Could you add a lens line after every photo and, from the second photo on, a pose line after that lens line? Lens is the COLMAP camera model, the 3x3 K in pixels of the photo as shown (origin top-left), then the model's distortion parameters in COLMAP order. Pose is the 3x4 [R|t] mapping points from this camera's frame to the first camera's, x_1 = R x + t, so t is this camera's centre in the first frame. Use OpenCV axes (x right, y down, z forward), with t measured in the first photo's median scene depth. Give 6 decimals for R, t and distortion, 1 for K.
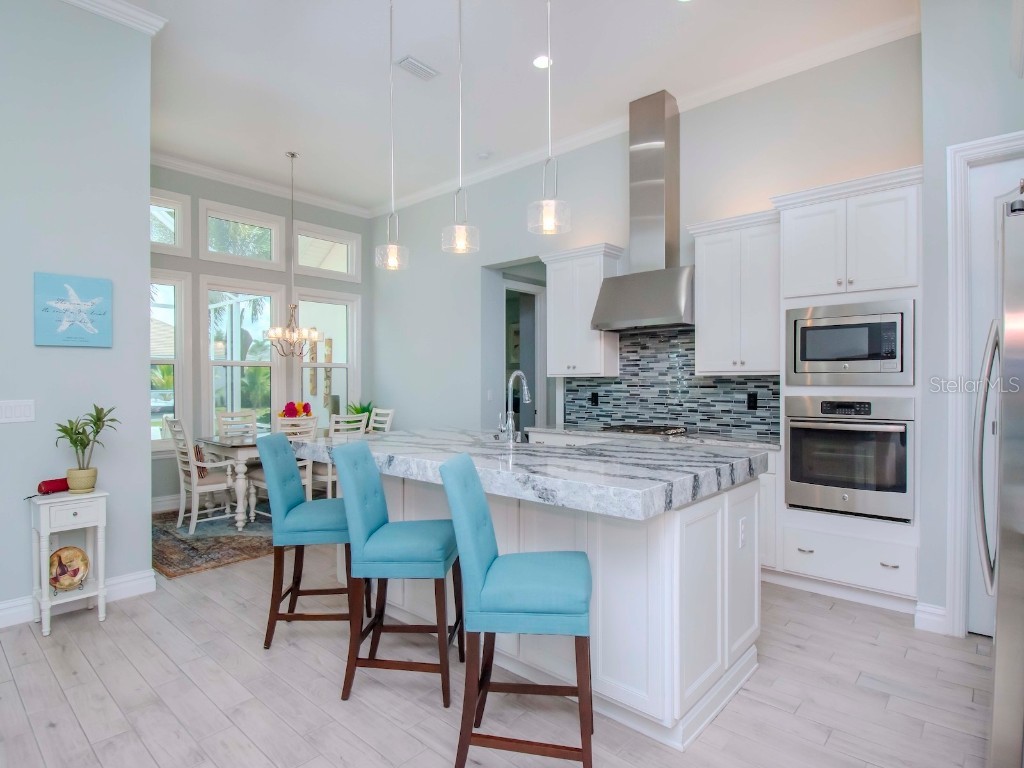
lens RADIAL K [[546.7, 0, 512.0], [0, 546.7, 384.0], [0, 0, 1]] dist [-0.018124, -0.000290]
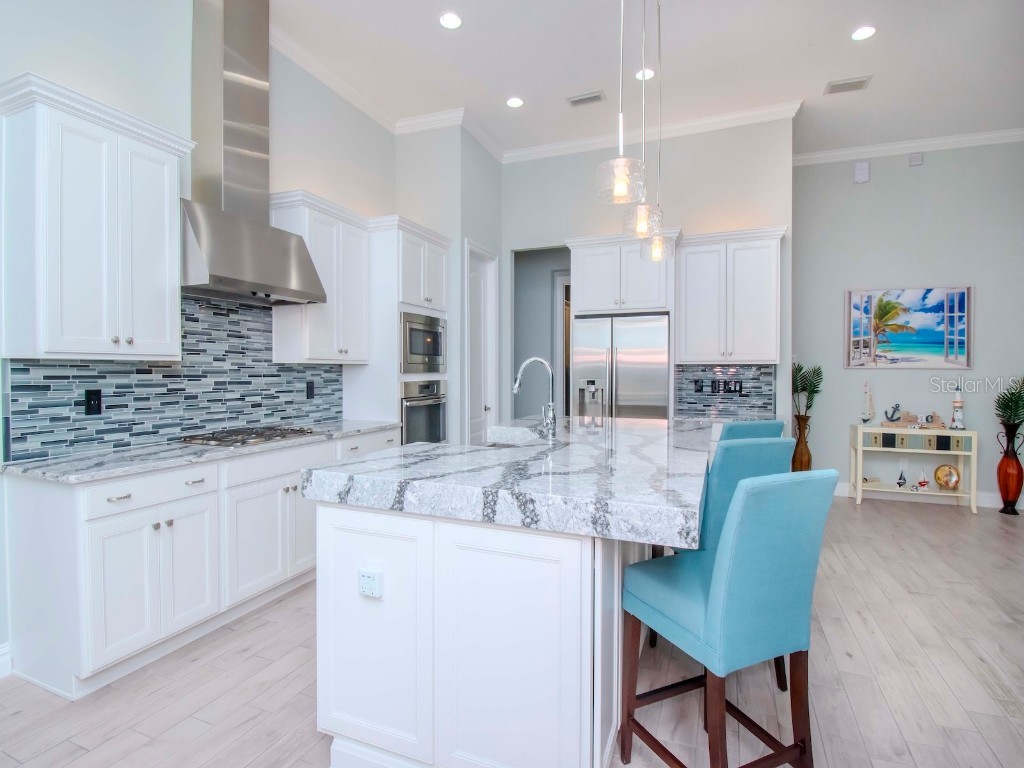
lens RADIAL K [[511.3, 0, 513.0], [0, 511.3, 370.8], [0, 0, 1]] dist [-0.000475, -0.000281]
pose [[-0.325856, -0.001294, 0.945419, -0.501893], [0.000590, 0.999999, 0.001572, -0.003671], [-0.945419, 0.001070, -0.325855, 0.863097]]
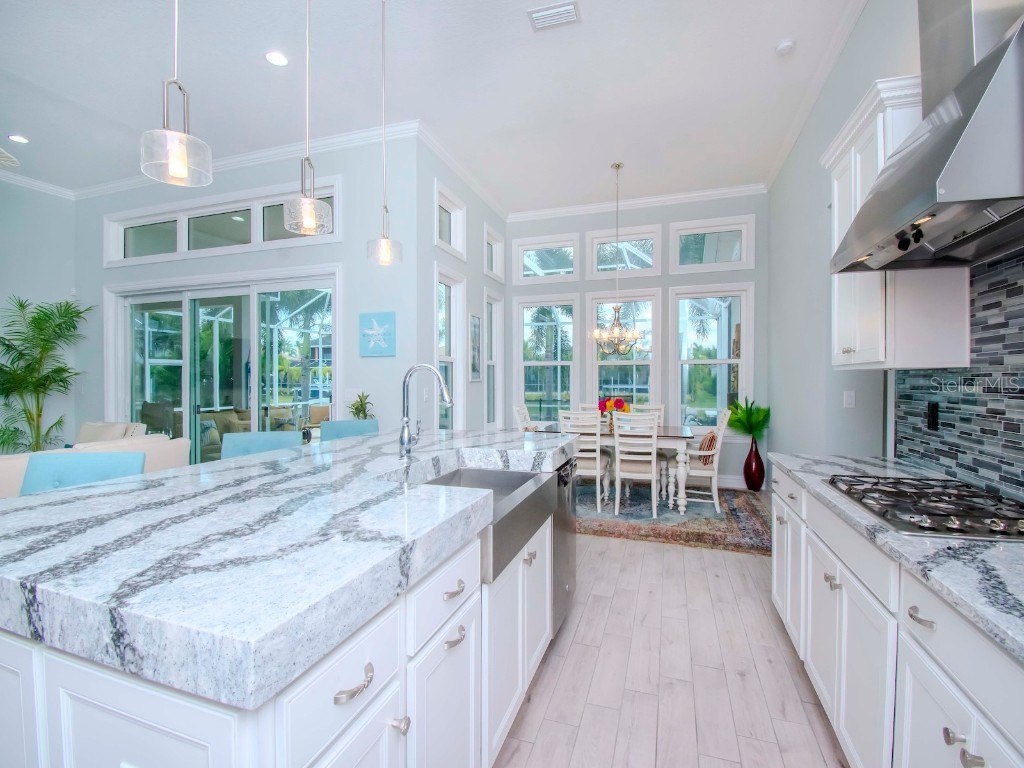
lens RADIAL K [[450.3, 0, 525.5], [0, 450.3, 380.8], [0, 0, 1]] dist [0.016210, -0.019610]
pose [[0.403272, 0.006116, -0.915060, 0.406707], [-0.004872, 0.999978, 0.004537, -0.003101], [0.915067, 0.002629, 0.403292, 0.577861]]
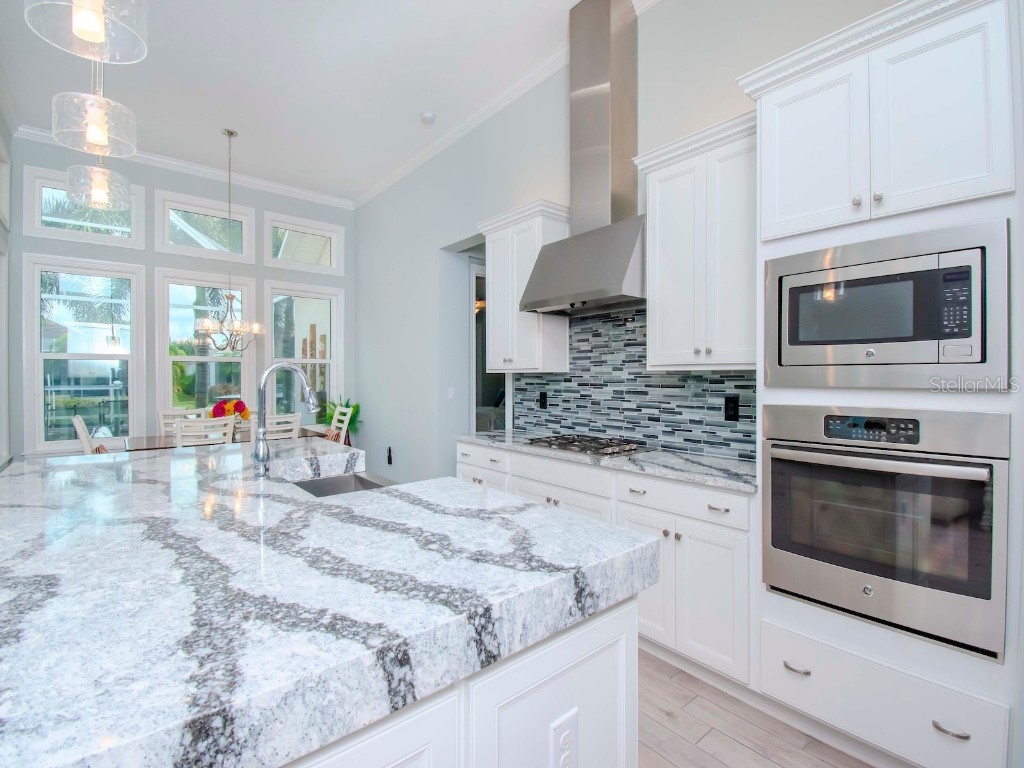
lens RADIAL K [[473.8, 0, 513.2], [0, 473.8, 376.0], [0, 0, 1]] dist [-0.000343, -0.017358]
pose [[0.989959, 0.001732, -0.141341, 0.229172], [-0.002817, 0.999968, -0.007475, -0.003291], [0.141324, 0.007798, 0.989933, 0.336450]]
